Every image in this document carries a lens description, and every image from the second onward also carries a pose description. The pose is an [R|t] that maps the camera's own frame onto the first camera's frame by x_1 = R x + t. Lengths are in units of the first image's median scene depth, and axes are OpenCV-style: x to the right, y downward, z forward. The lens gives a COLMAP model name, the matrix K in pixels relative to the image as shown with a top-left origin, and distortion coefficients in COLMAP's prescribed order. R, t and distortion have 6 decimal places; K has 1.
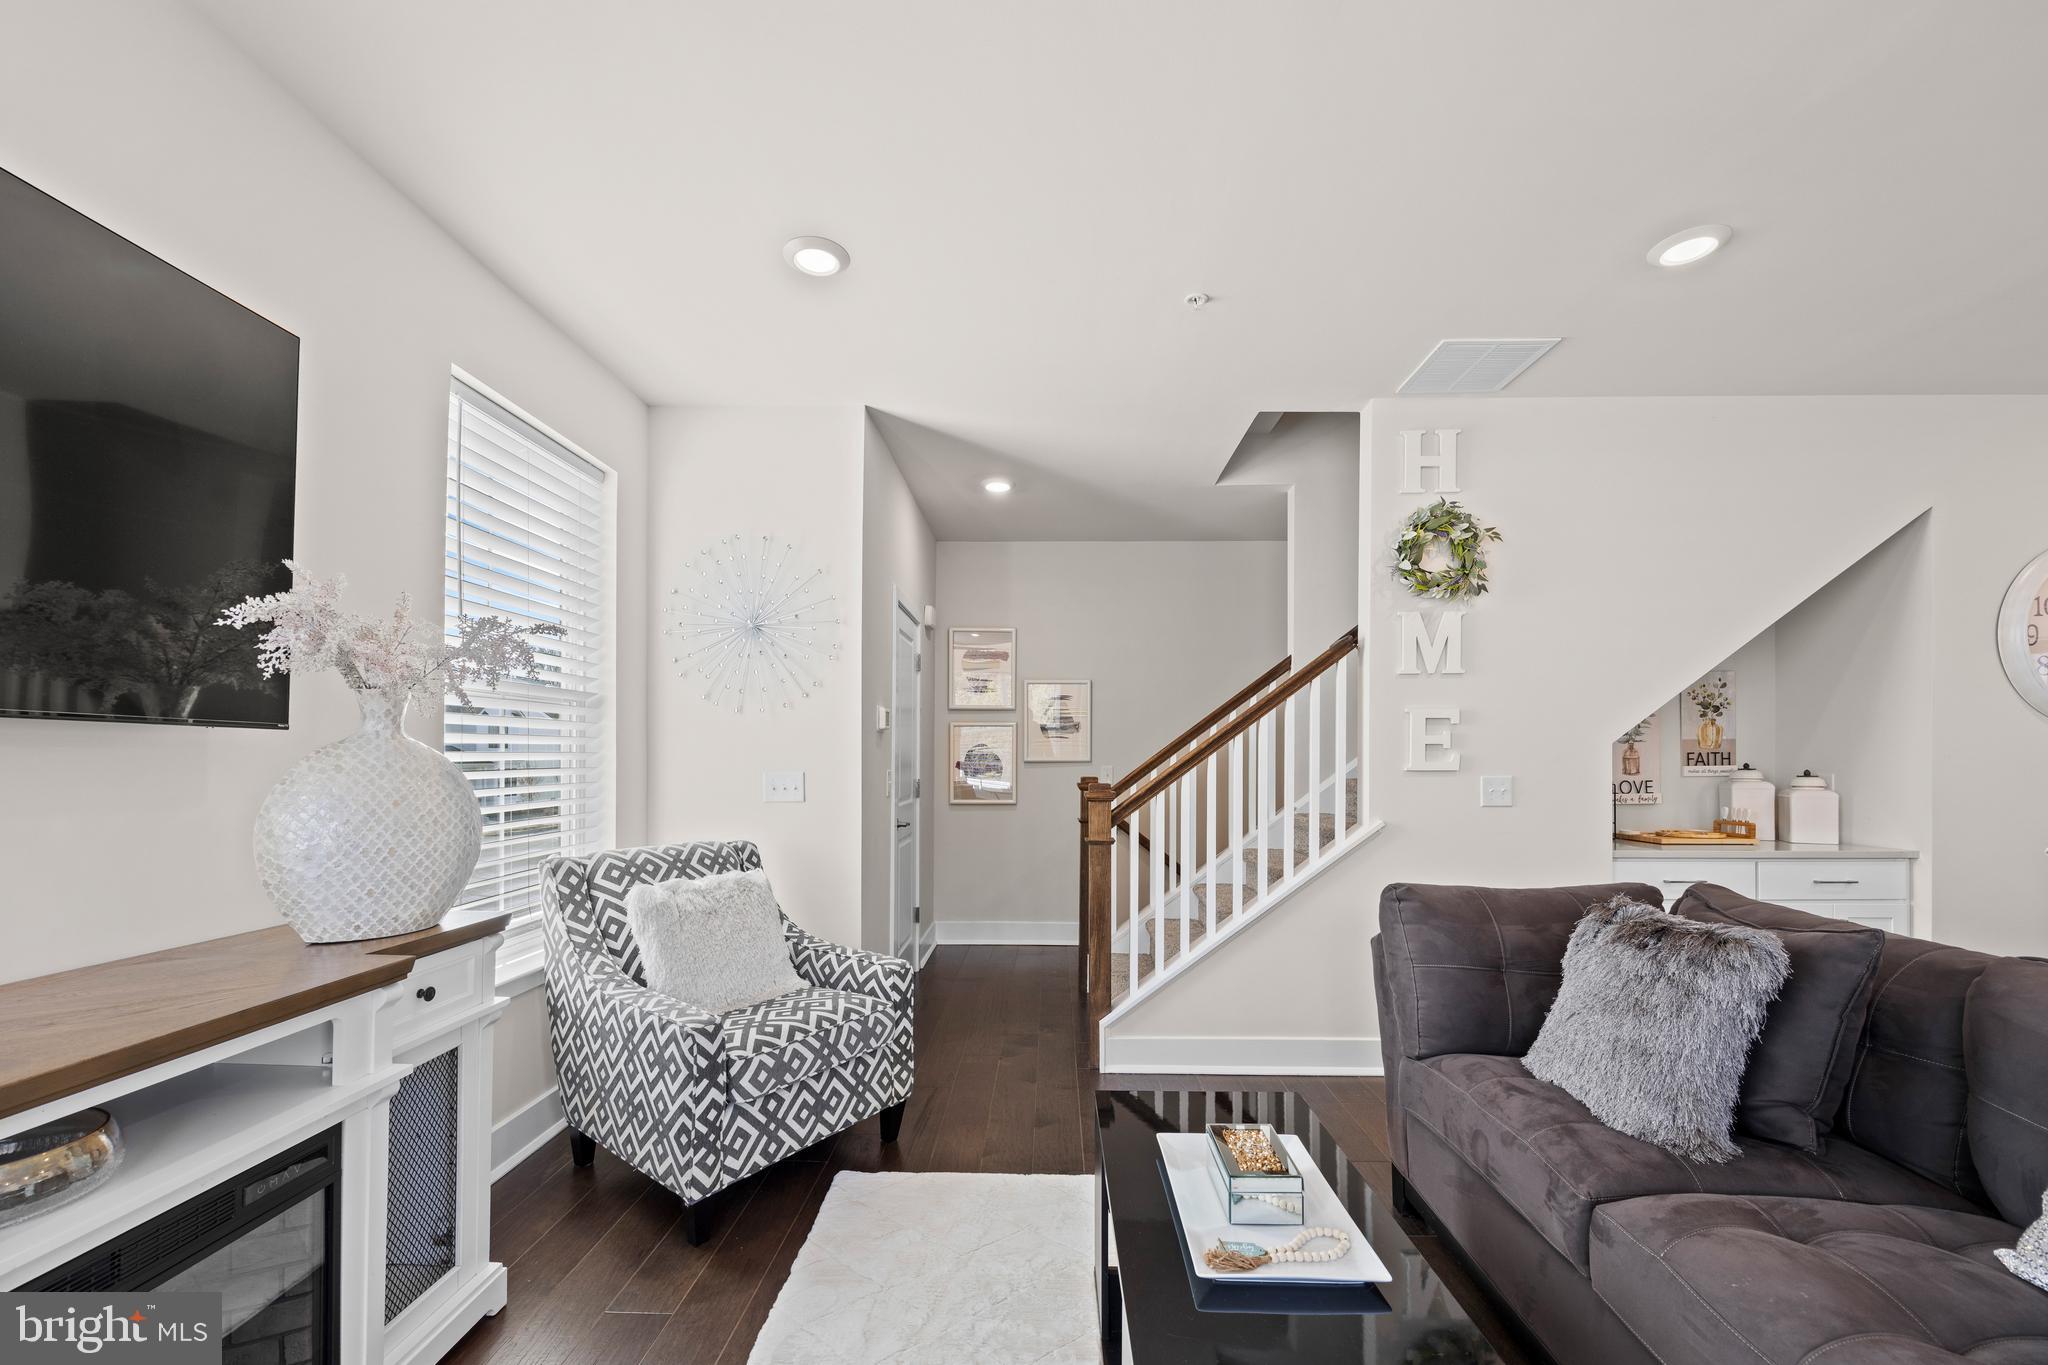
lens RADIAL K [[800.3, 0, 1028.9], [0, 800.3, 756.3], [0, 0, 1]] dist [-0.002534, 0.000019]
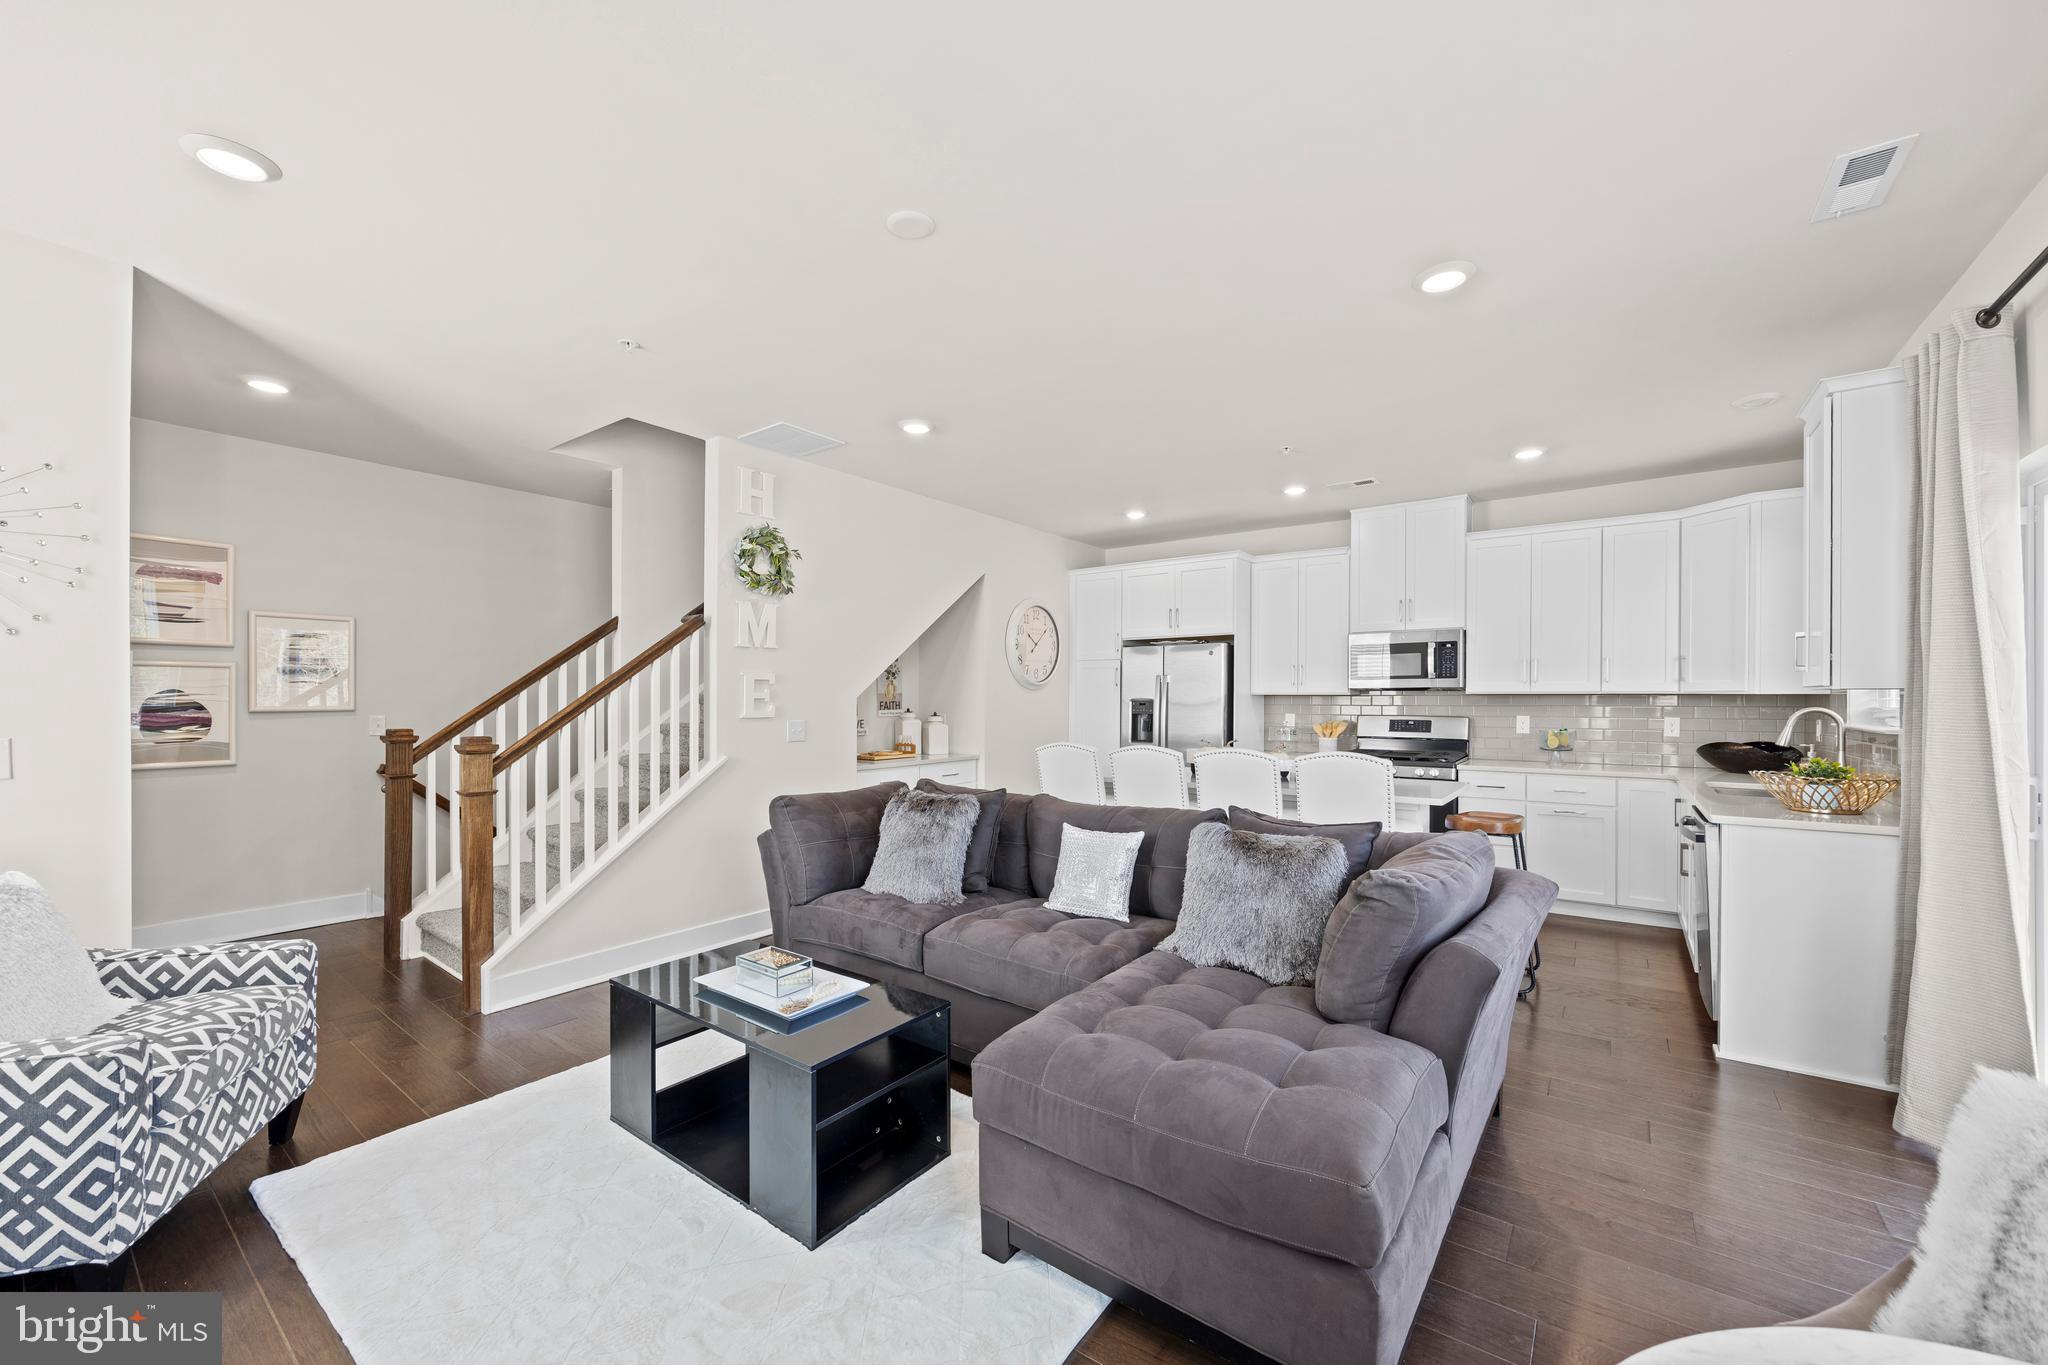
lens RADIAL K [[775.6, 0, 1014.2], [0, 775.6, 700.8], [0, 0, 1]] dist [-0.000813, 0.000183]
pose [[0.588619, -0.003696, 0.808402, -0.463834], [-0.003240, 0.999971, 0.006931, -0.031746], [-0.808404, -0.006699, 0.588590, -0.213889]]
